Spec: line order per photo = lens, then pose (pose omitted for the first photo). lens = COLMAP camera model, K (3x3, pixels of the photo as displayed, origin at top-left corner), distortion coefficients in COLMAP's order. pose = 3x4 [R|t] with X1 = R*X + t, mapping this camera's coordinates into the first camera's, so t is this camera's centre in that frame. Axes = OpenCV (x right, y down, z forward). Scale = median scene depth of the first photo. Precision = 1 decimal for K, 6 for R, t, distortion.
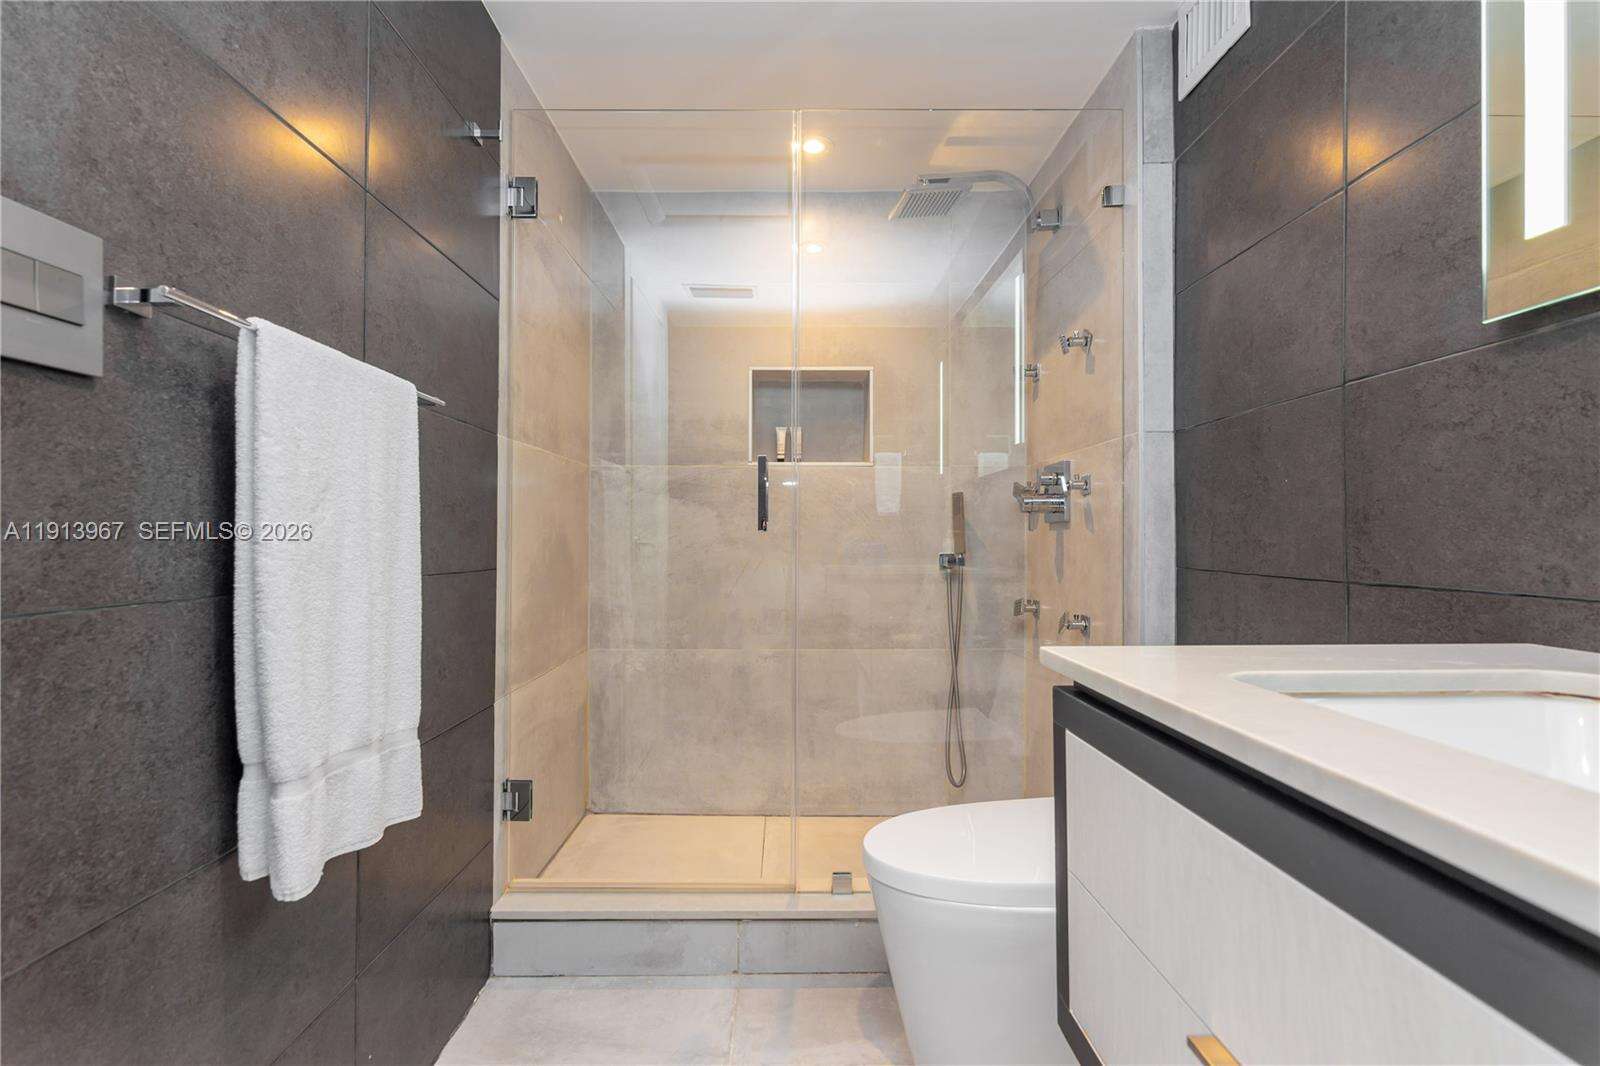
lens RADIAL K [[771.8, 0, 800.2], [0, 771.8, 535.0], [0, 0, 1]] dist [0.001052, -0.000430]
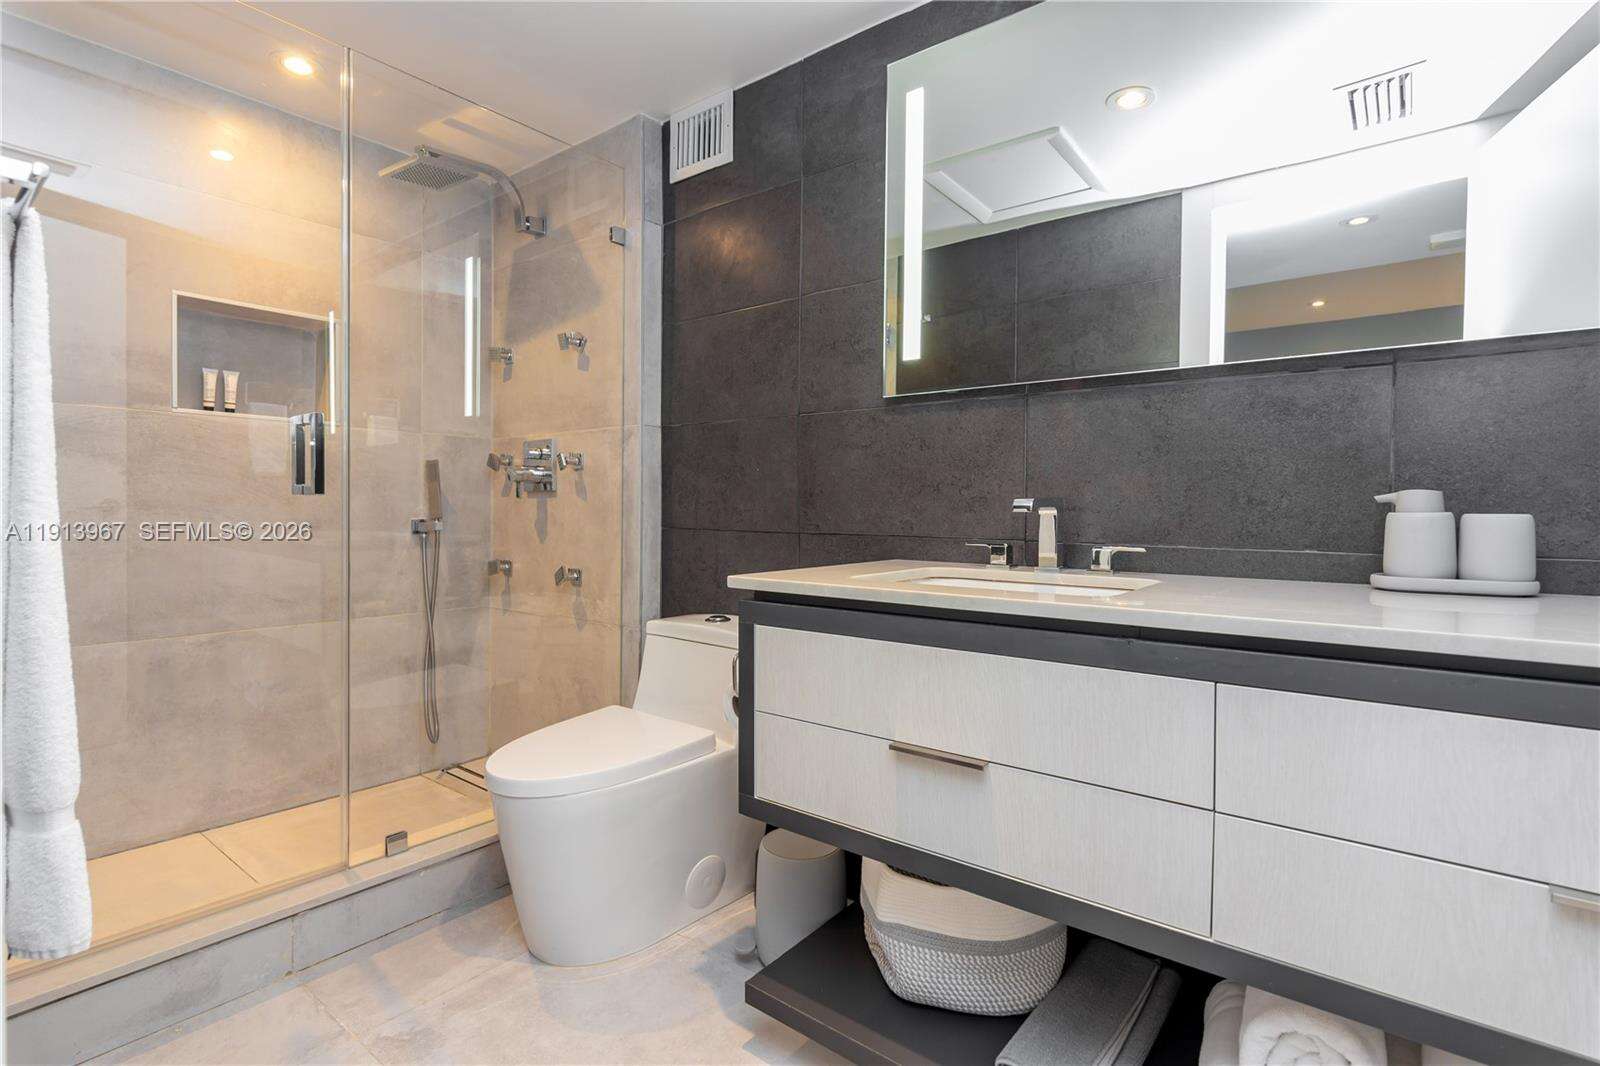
lens RADIAL K [[771.8, 0, 790.3], [0, 771.8, 528.5], [0, 0, 1]] dist [0.001052, -0.000430]
pose [[0.628645, -0.014429, 0.777558, -0.364273], [-0.011659, 0.999541, 0.027975, 0.002850], [-0.777605, -0.026652, 0.628188, -0.025233]]
